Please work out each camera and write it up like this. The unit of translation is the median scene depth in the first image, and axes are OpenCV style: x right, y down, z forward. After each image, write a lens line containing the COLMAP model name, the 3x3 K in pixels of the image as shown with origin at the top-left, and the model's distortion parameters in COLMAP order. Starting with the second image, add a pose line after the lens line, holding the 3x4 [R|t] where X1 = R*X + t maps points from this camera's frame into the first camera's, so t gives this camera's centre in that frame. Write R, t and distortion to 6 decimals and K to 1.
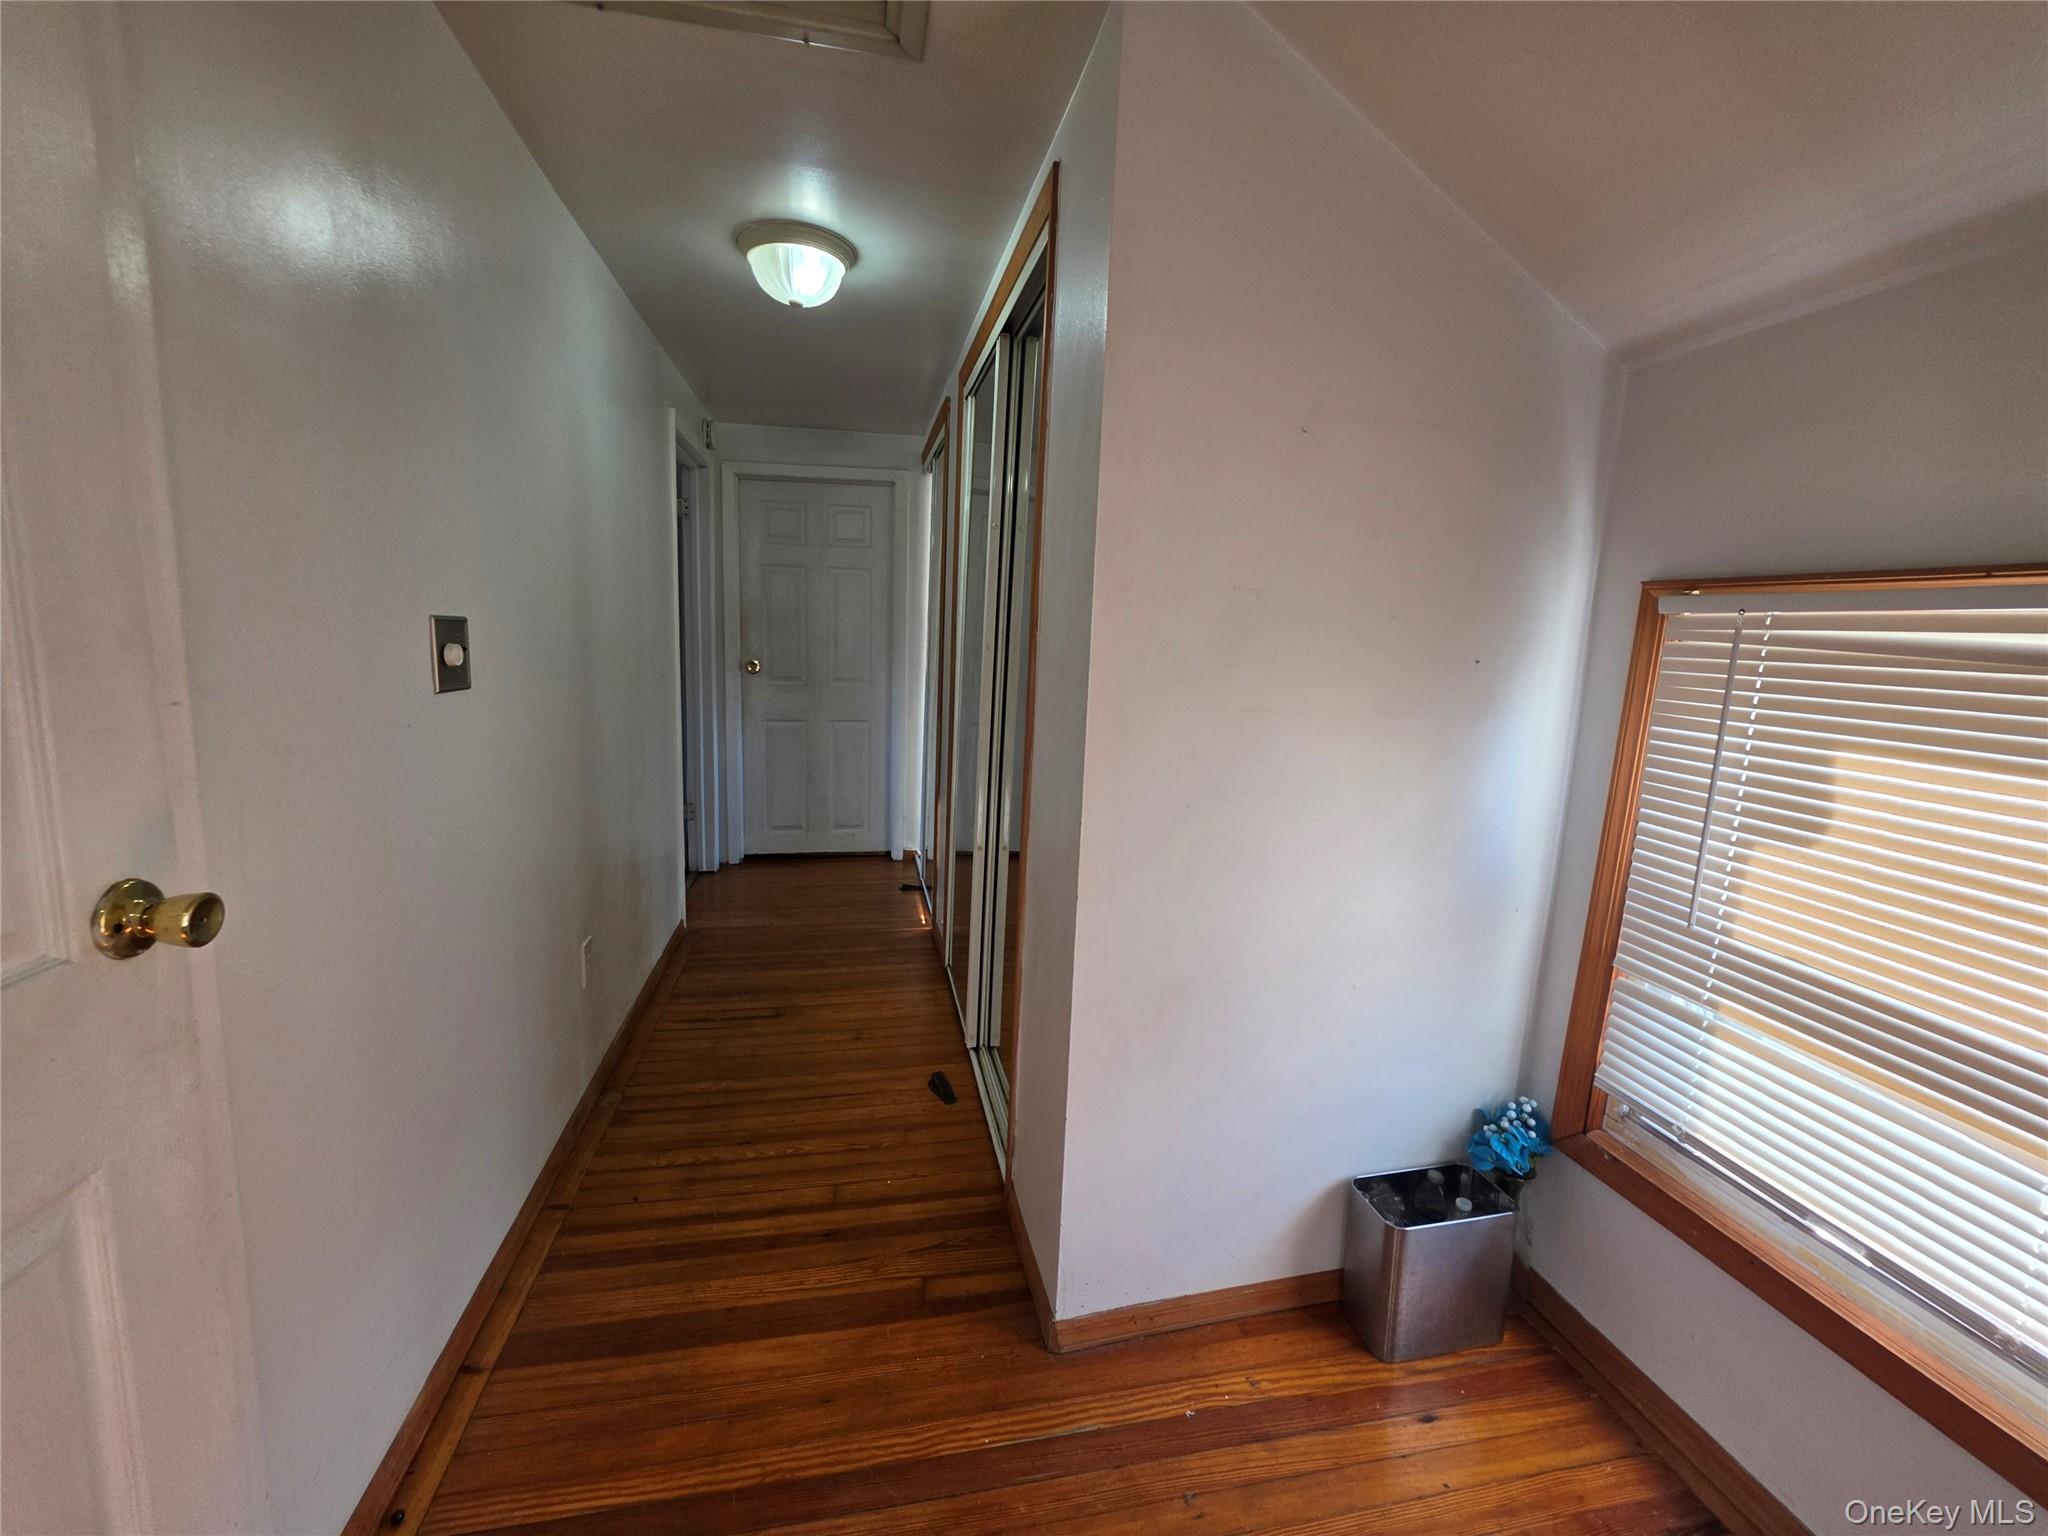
lens RADIAL K [[831.9, 0, 1019.6], [0, 831.9, 738.0], [0, 0, 1]] dist [-0.001324, 0.000089]
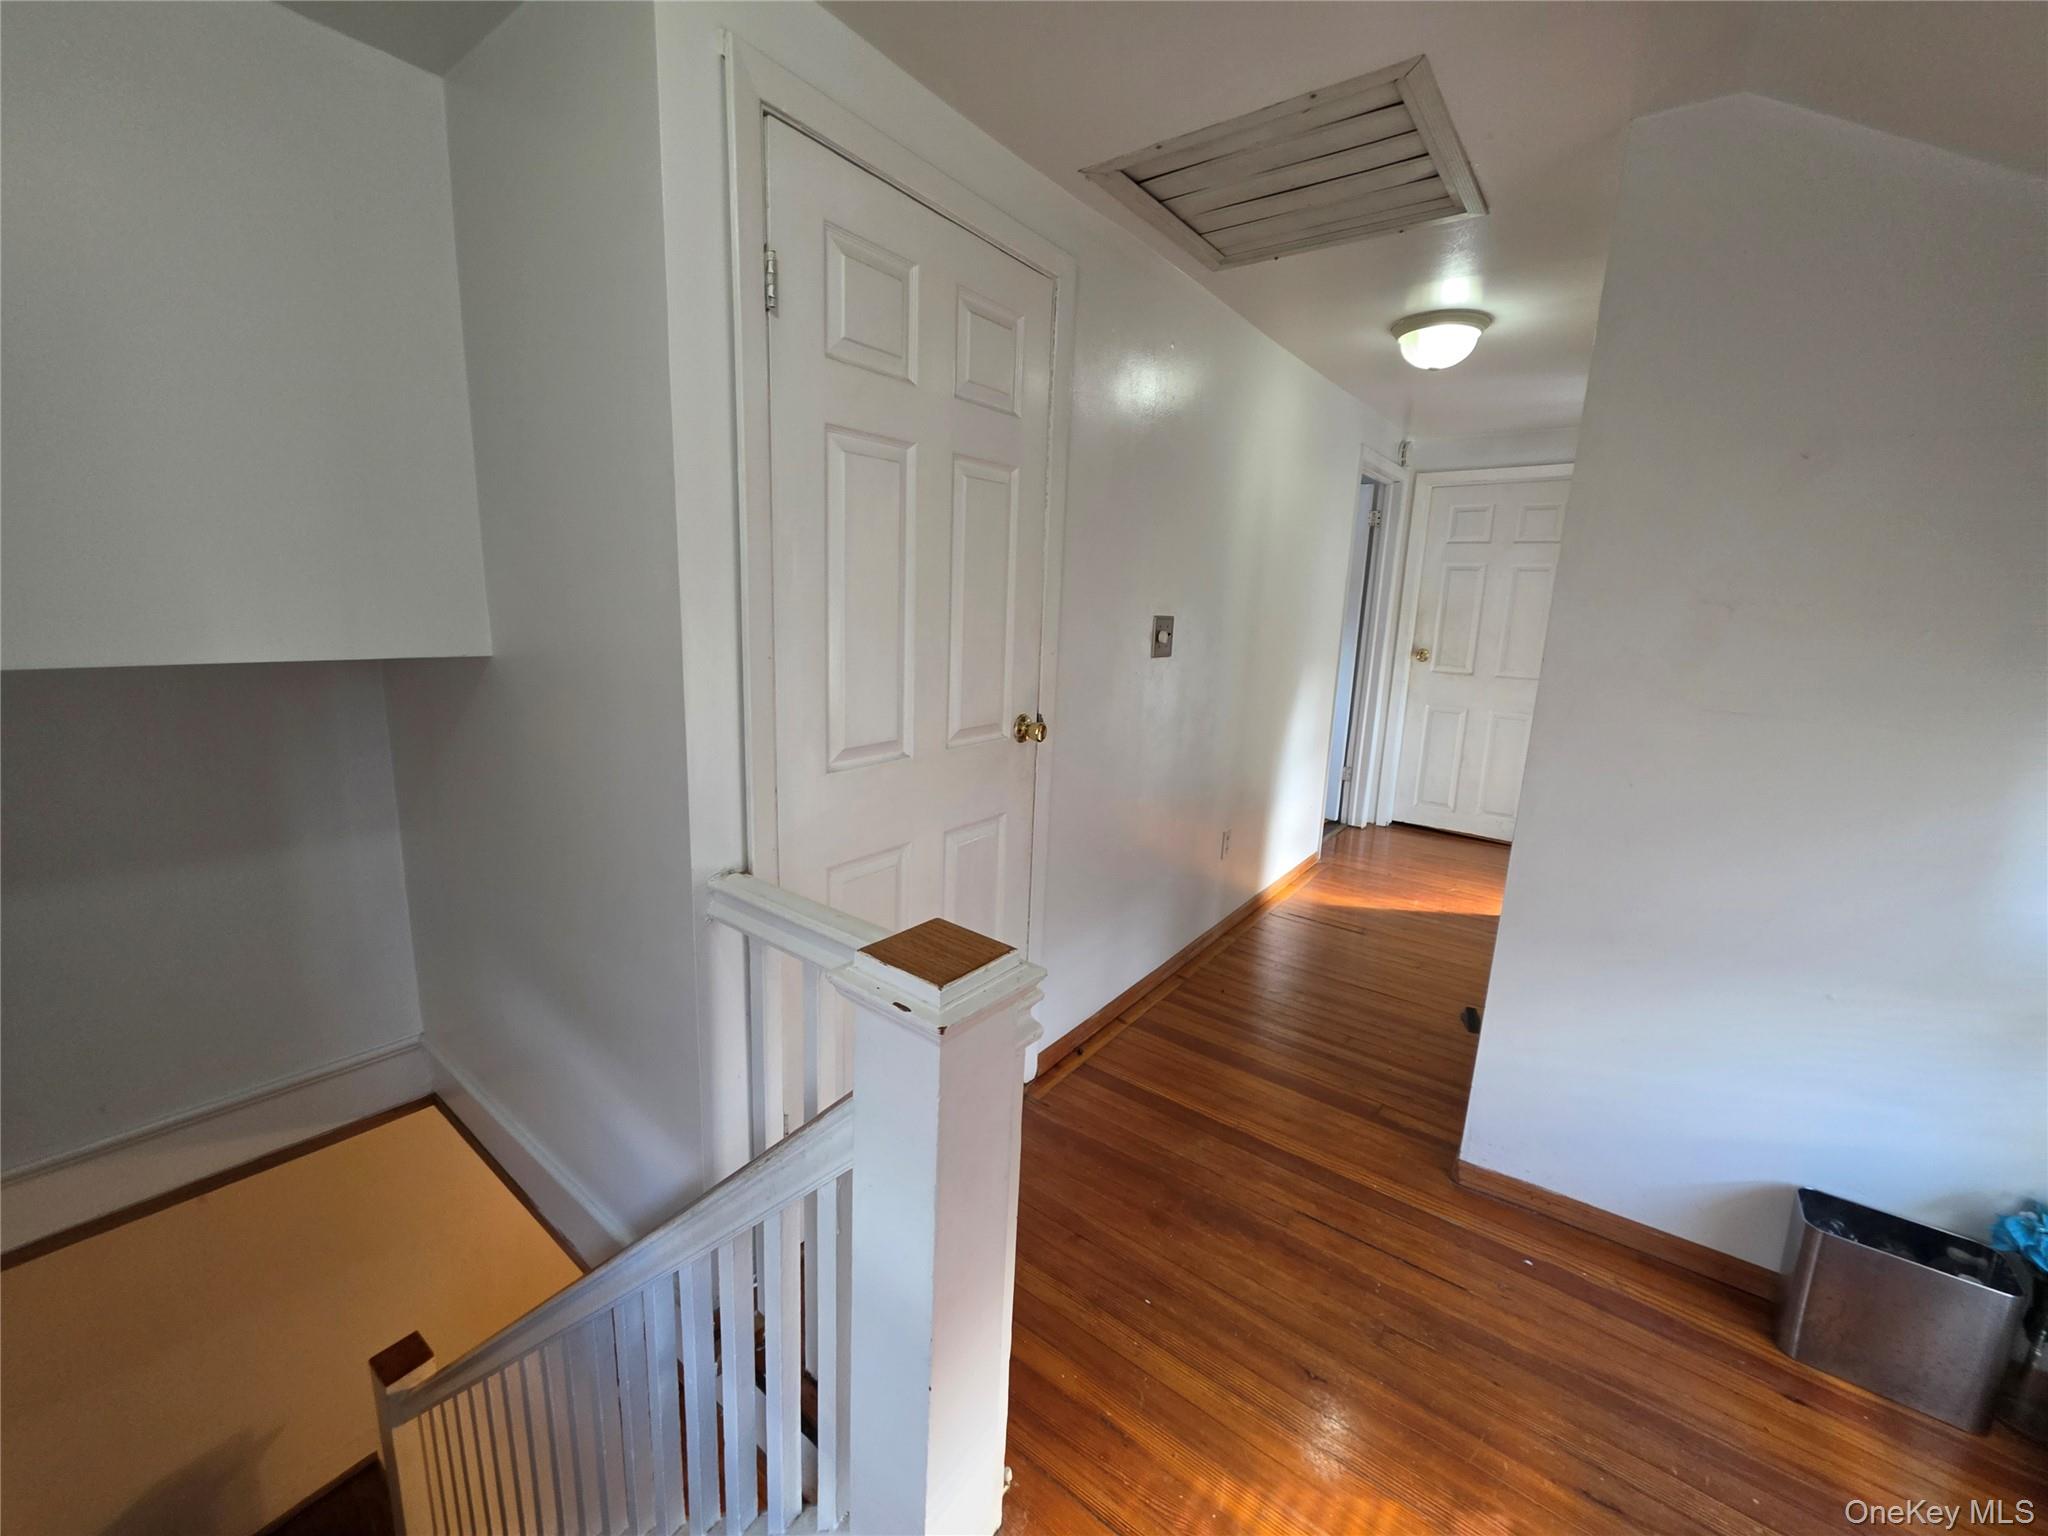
lens RADIAL K [[824.0, 0, 1025.0], [0, 824.0, 746.3], [0, 0, 1]] dist [-0.002053, 0.000308]
pose [[0.663693, 0.134301, -0.735849, 0.439623], [-0.115386, 0.990357, 0.076681, 0.030577], [0.739052, 0.034014, 0.672789, -0.393504]]
